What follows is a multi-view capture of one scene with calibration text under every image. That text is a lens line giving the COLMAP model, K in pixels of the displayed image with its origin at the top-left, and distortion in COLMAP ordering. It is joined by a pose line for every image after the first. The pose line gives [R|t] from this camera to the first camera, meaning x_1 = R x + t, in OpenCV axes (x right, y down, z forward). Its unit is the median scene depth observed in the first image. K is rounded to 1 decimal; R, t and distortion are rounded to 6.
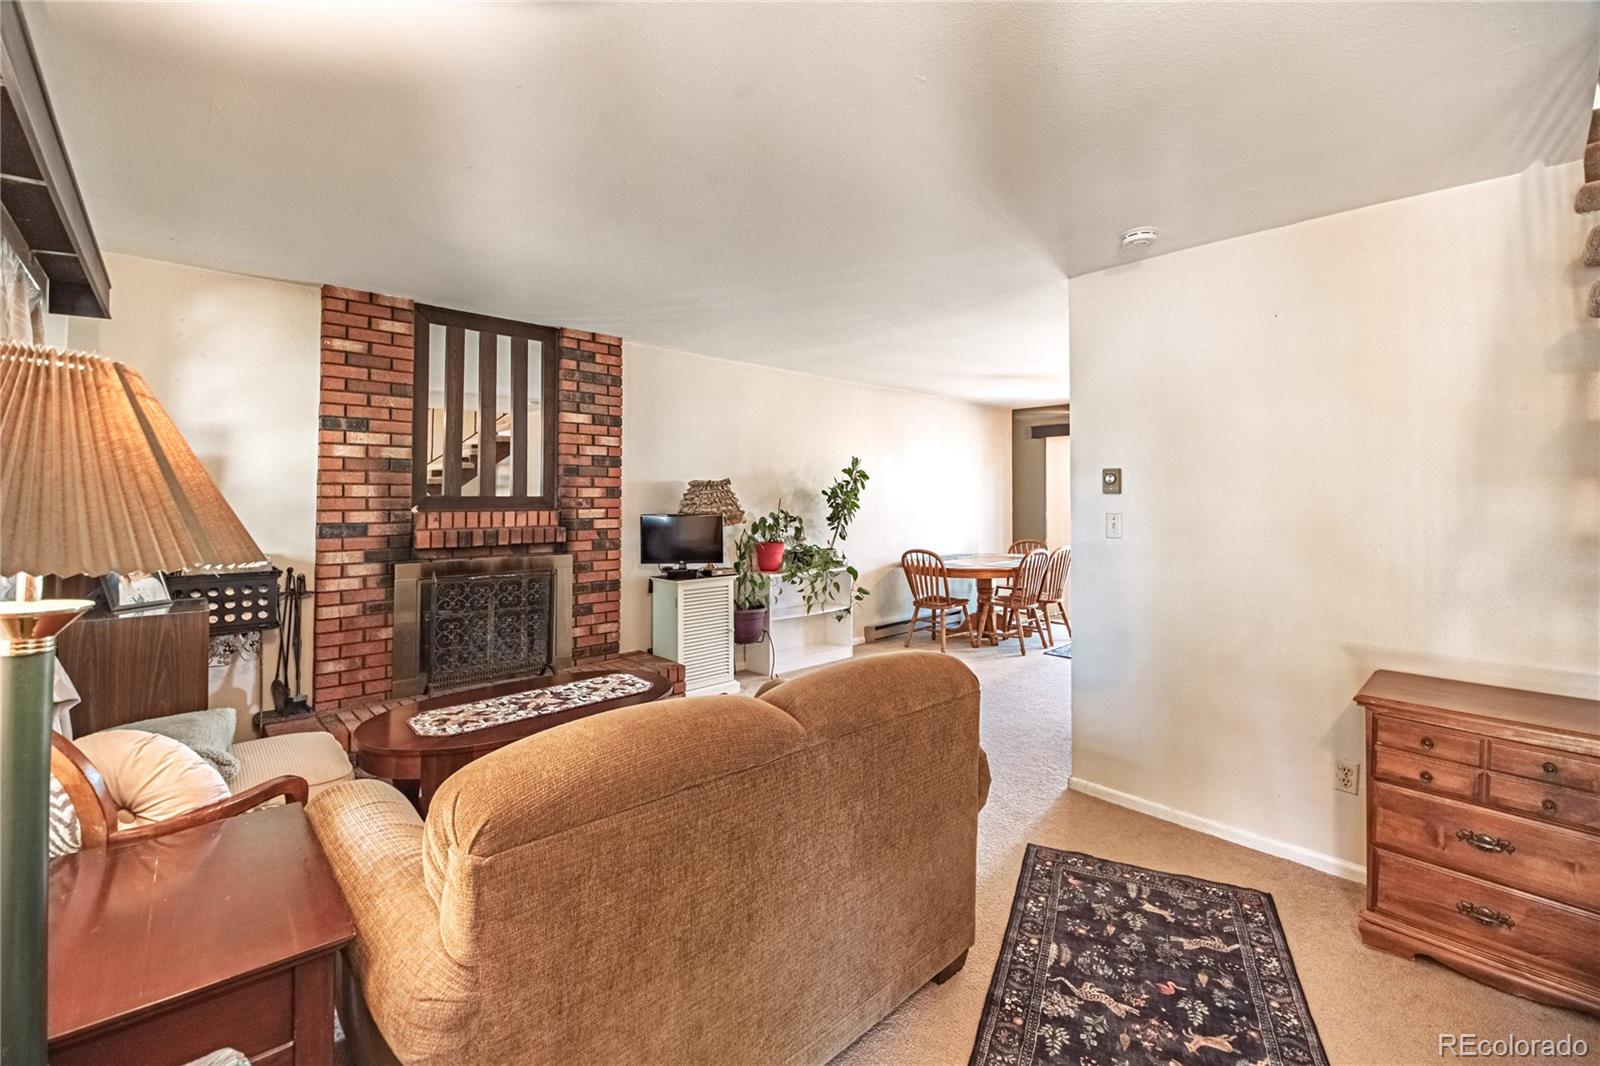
lens RADIAL K [[665.0, 0, 812.3], [0, 665.0, 480.5], [0, 0, 1]] dist [0.017133, -0.021149]
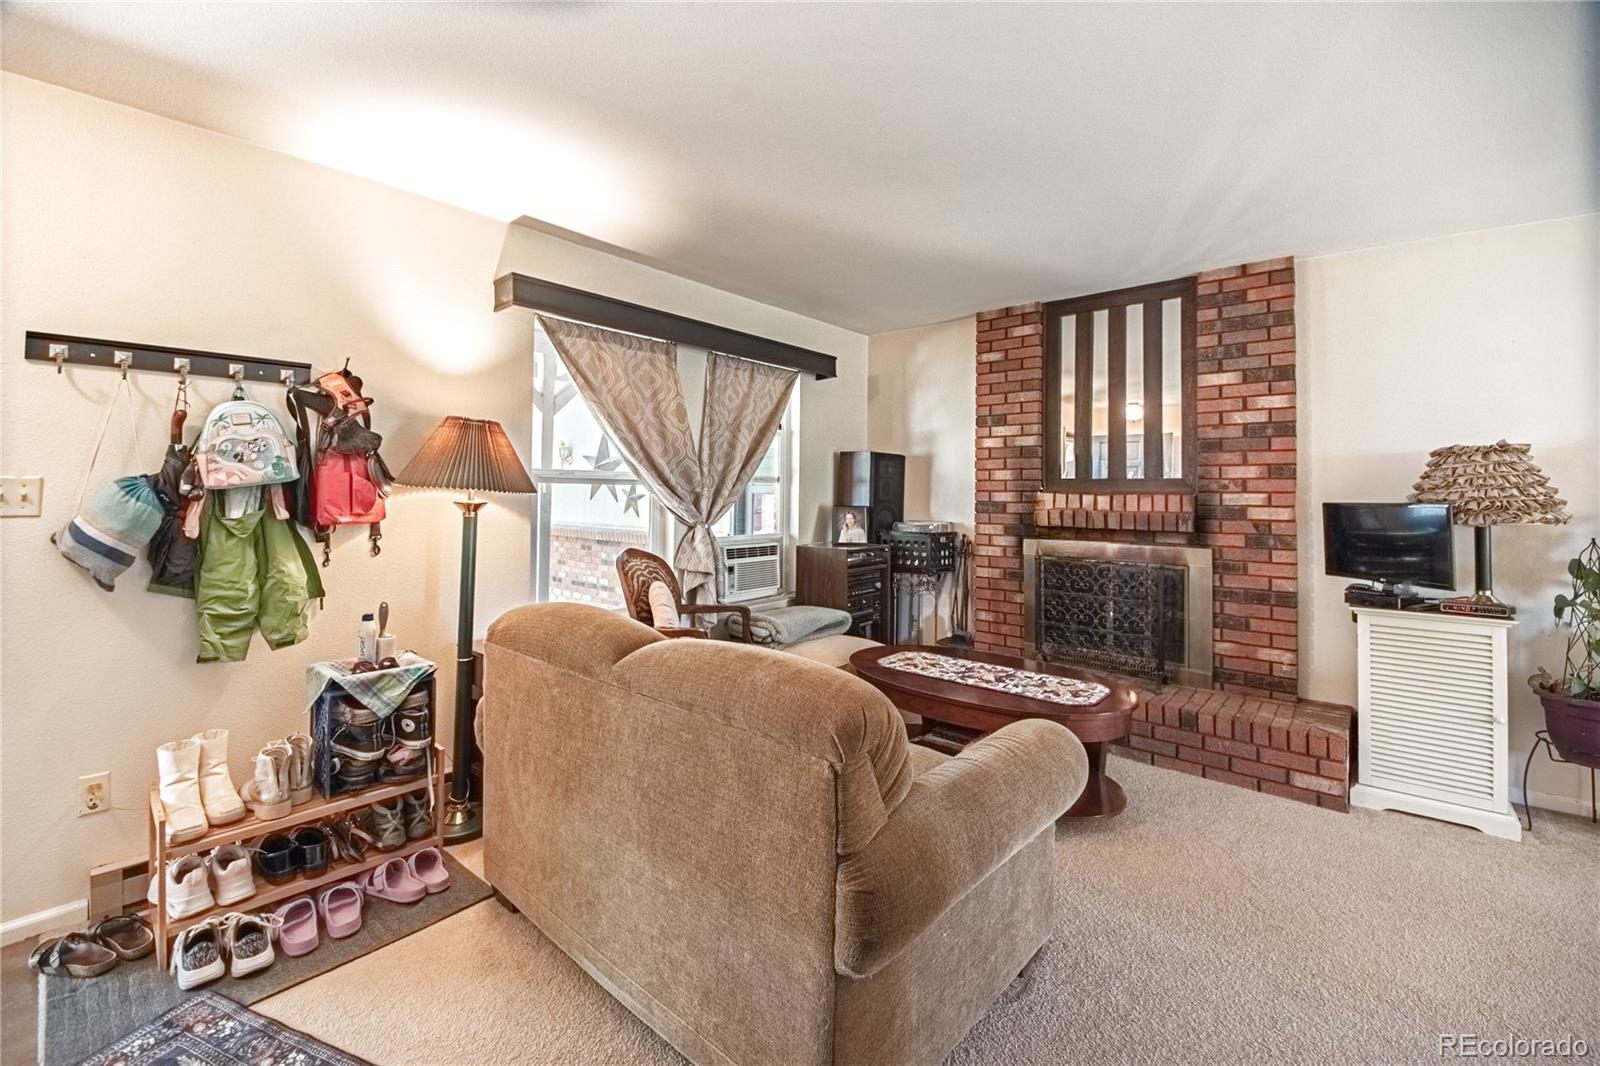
lens RADIAL K [[653.6, 0, 784.5], [0, 653.6, 479.9], [0, 0, 1]] dist [0.002443, -0.015719]
pose [[0.091087, -0.019889, -0.995644, 0.383717], [0.018218, 0.999667, -0.018302, 0.032603], [0.995676, -0.016472, 0.091419, 0.421394]]
